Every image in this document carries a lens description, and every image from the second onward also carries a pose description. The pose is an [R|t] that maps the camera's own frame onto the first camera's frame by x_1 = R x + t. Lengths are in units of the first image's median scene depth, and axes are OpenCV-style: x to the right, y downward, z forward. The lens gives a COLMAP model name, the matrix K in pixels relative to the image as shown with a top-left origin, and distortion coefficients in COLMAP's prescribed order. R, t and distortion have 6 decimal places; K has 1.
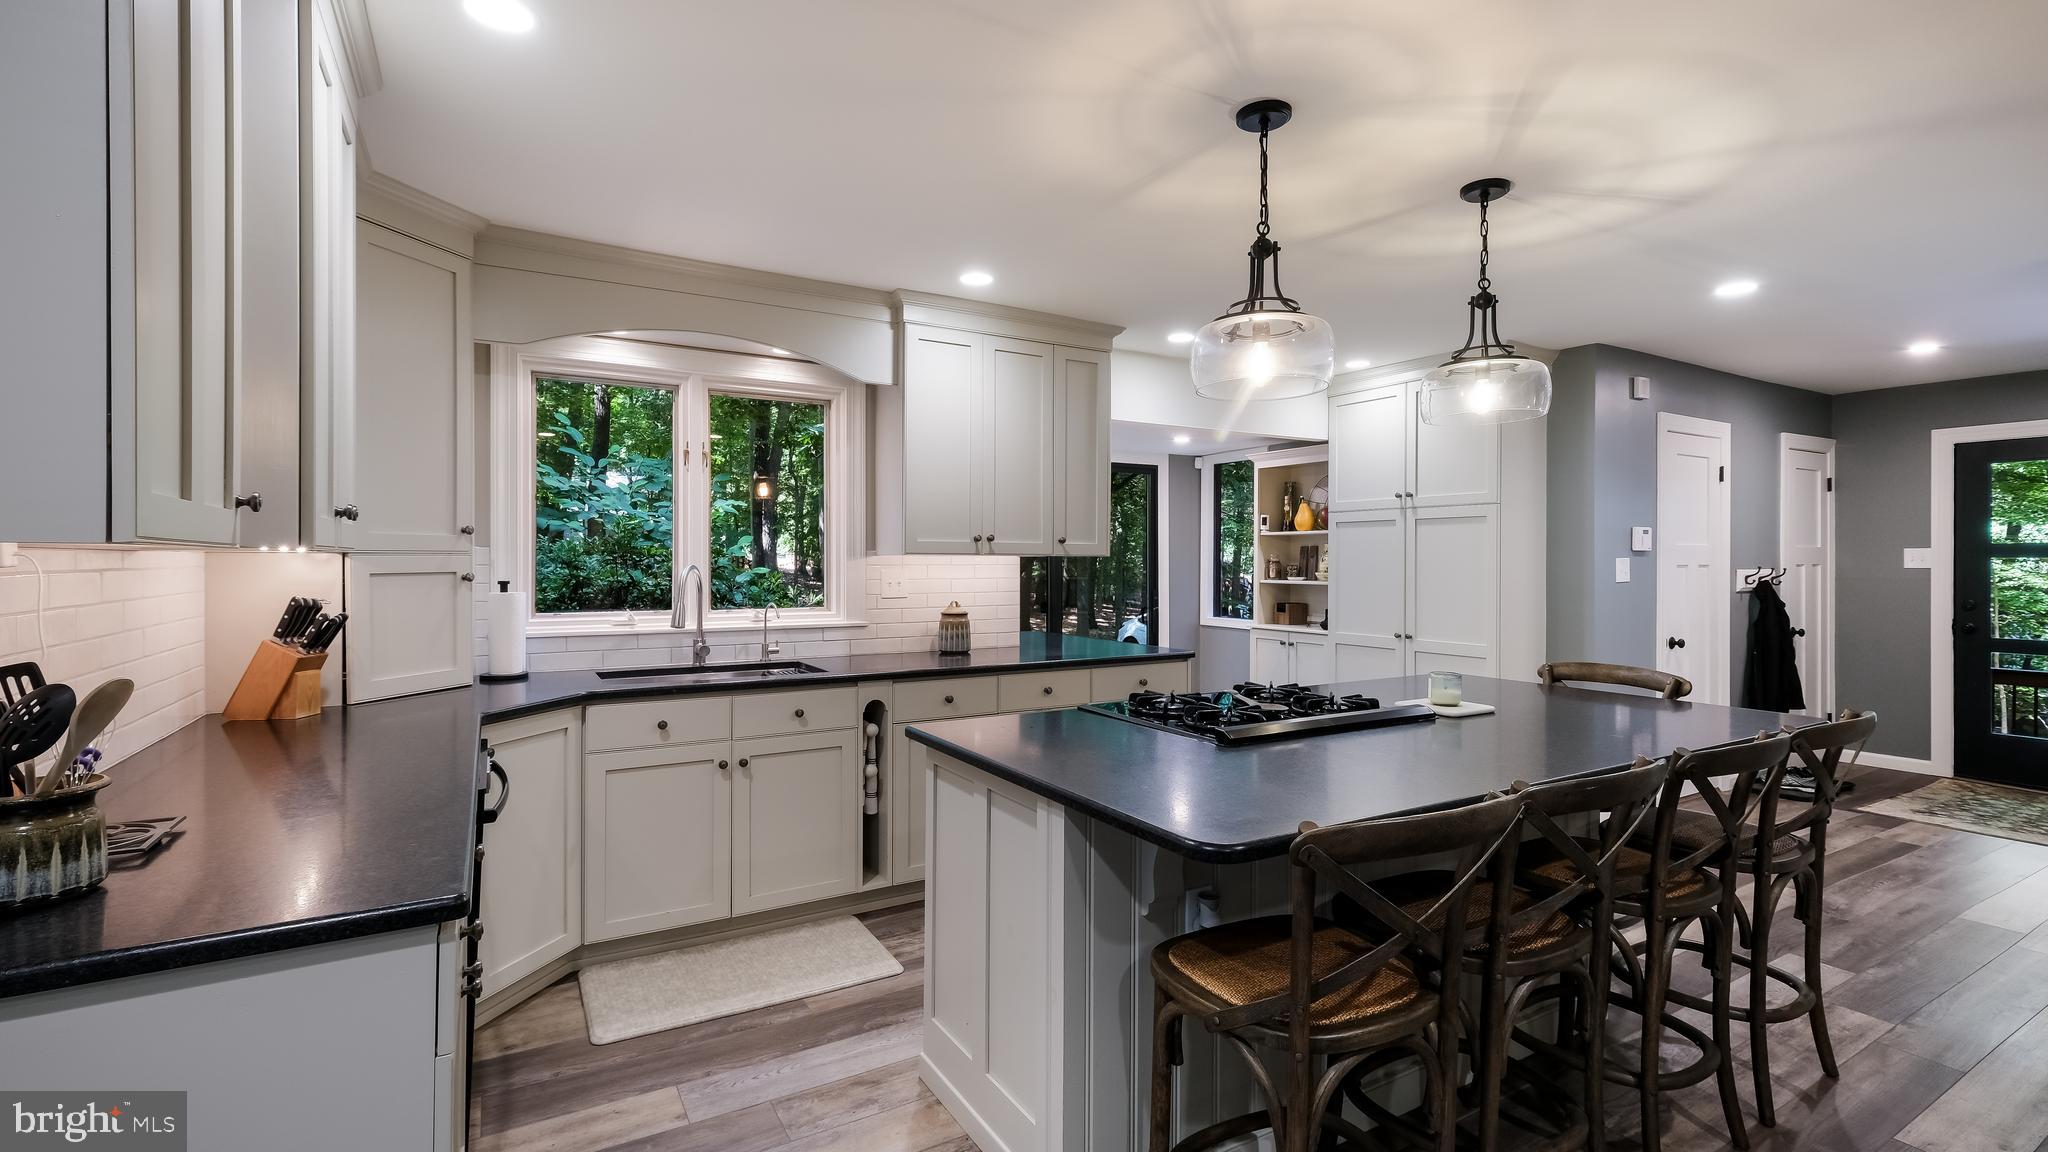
lens RADIAL K [[902.0, 0, 1017.4], [0, 902.0, 560.8], [0, 0, 1]] dist [0.001469, 0.000158]
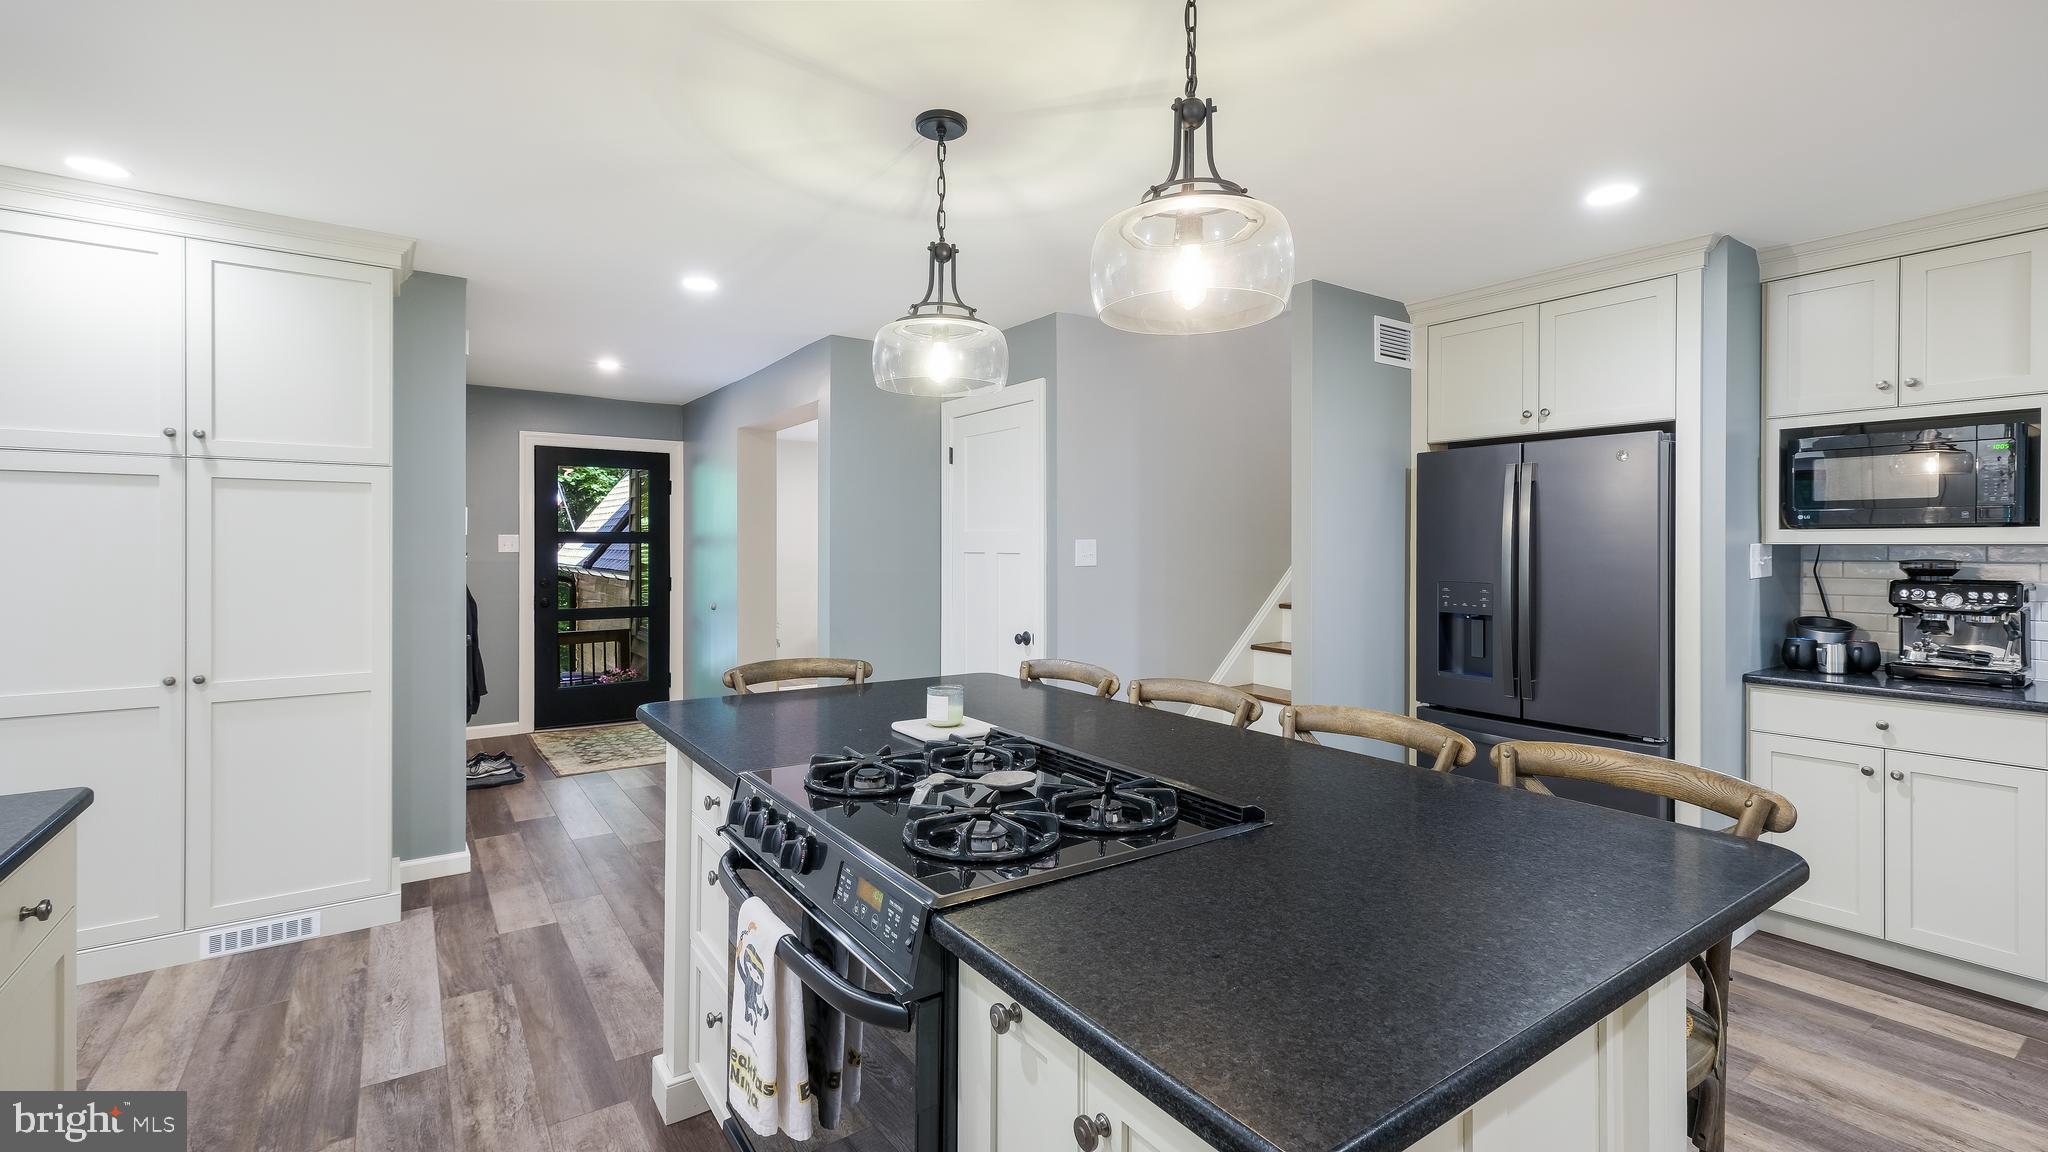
lens RADIAL K [[893.4, 0, 1021.4], [0, 893.4, 549.5], [0, 0, 1]] dist [0.000801, 0.000085]
pose [[-0.085065, -0.005365, 0.996361, -0.283295], [-0.000482, 0.999986, 0.005343, -0.004440], [-0.996375, -0.000026, -0.085066, 0.820555]]
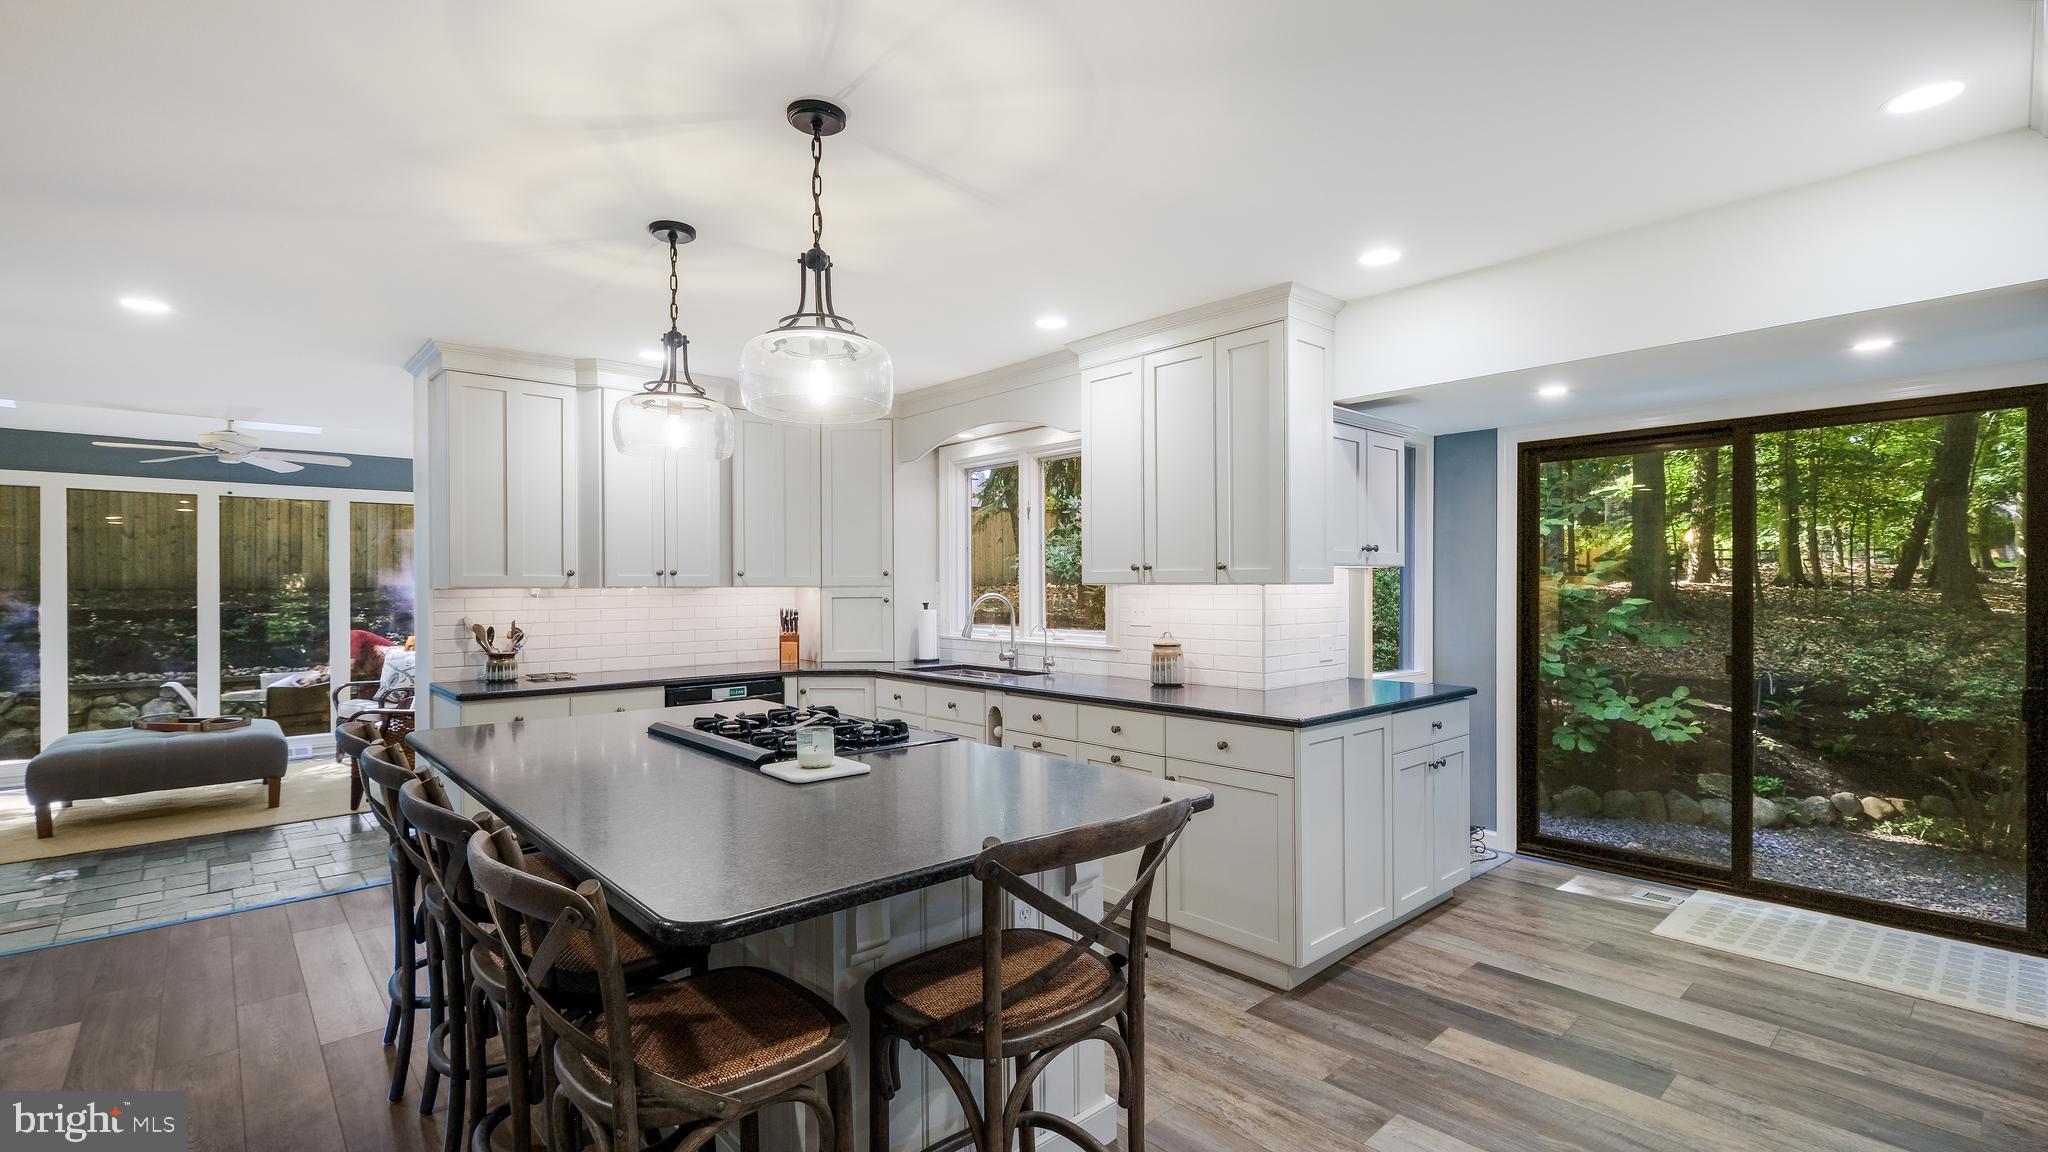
lens RADIAL K [[907.3, 0, 1022.8], [0, 907.3, 589.1], [0, 0, 1]] dist [0.002545, 0.000320]
pose [[0.198049, -0.001049, -0.980191, 1.090567], [0.003617, 0.999993, -0.000339, -0.001155], [0.980185, -0.003478, 0.198052, 0.837921]]
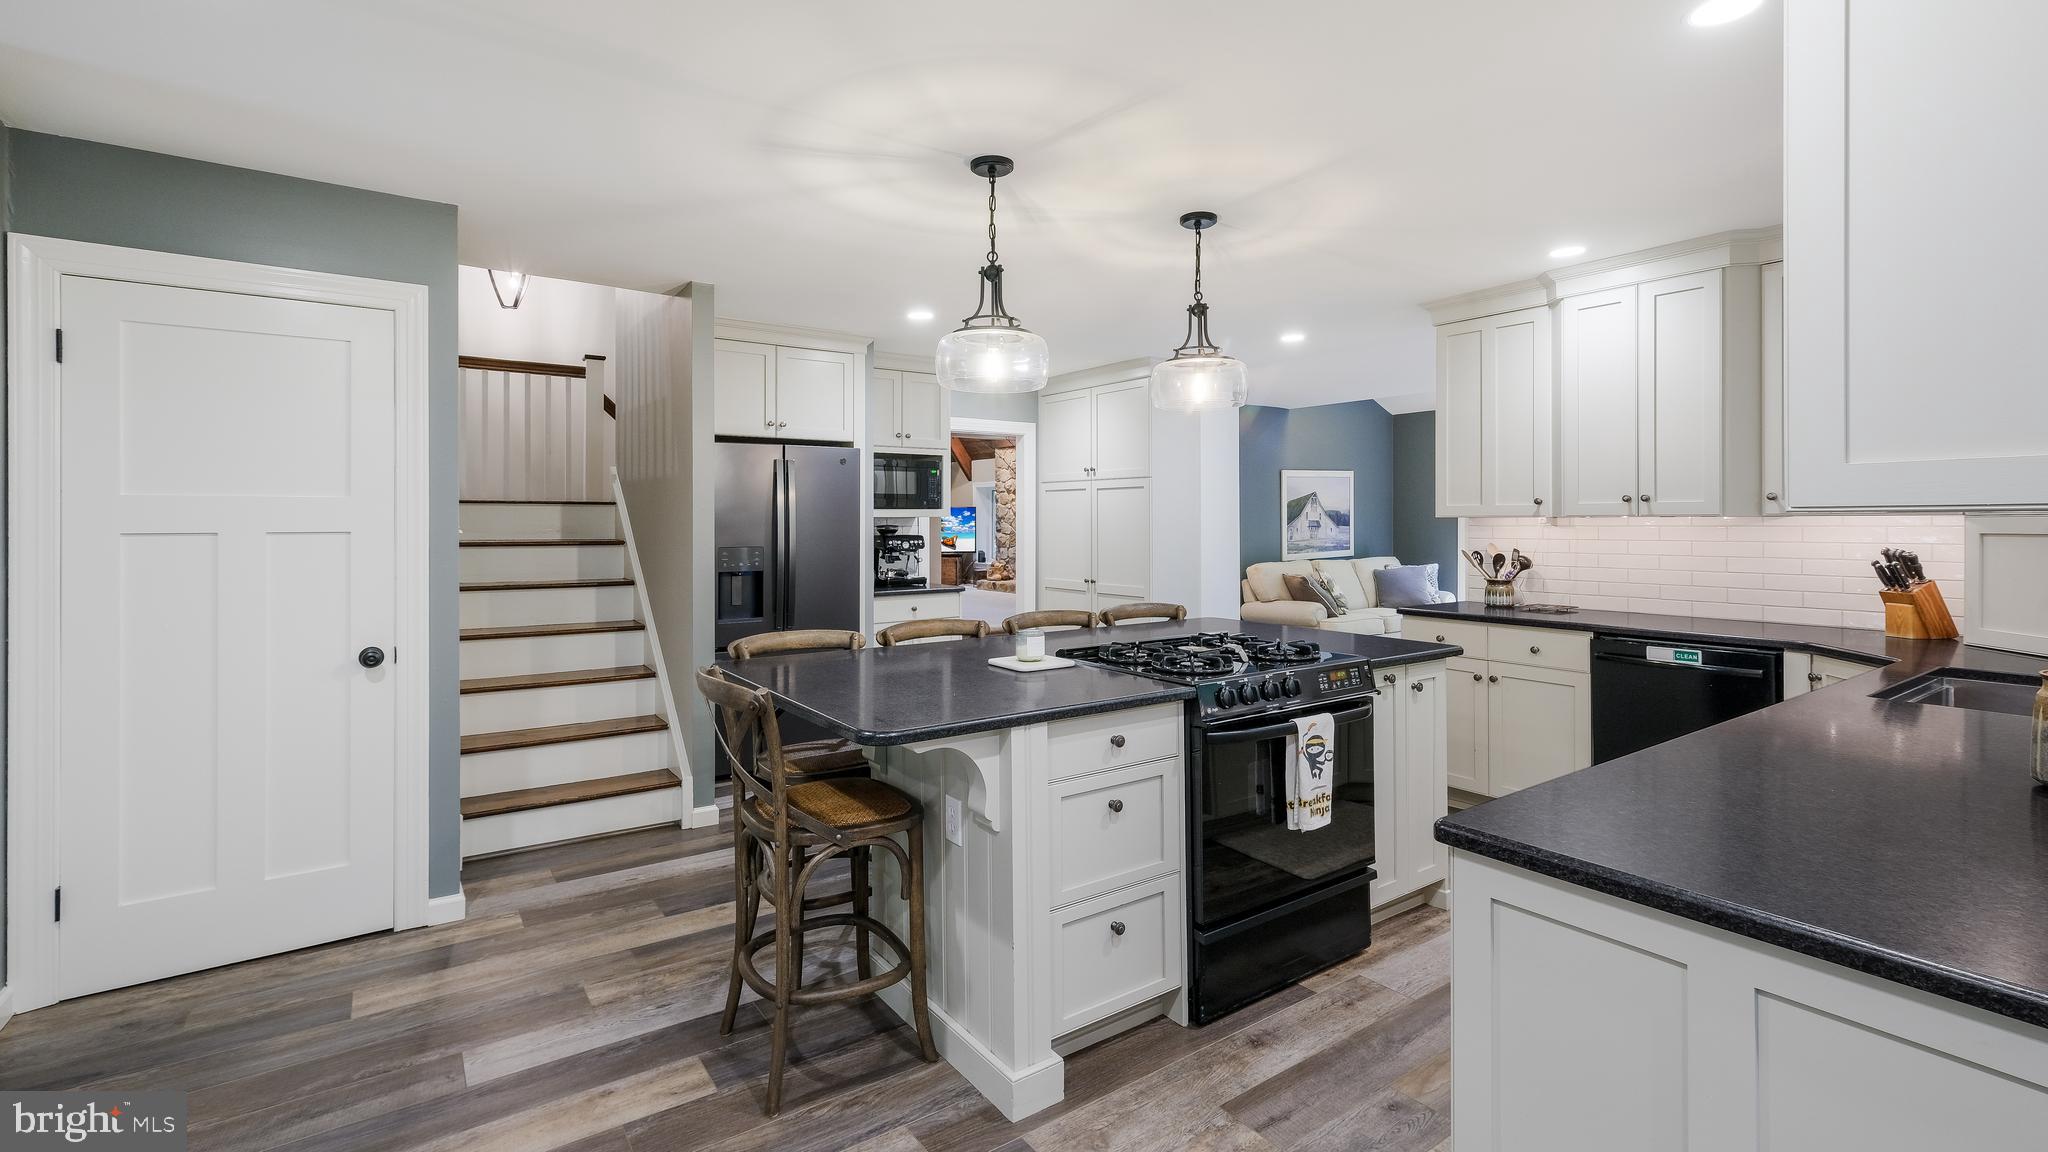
lens RADIAL K [[896.2, 0, 1017.8], [0, 896.2, 519.2], [0, 0, 1]] dist [0.006490, 0.000046]
pose [[-0.996637, 0.000002, -0.081948, 0.471404], [-0.000019, 1.000000, 0.000257, -0.002790], [0.081948, 0.000258, -0.996637, 1.671636]]
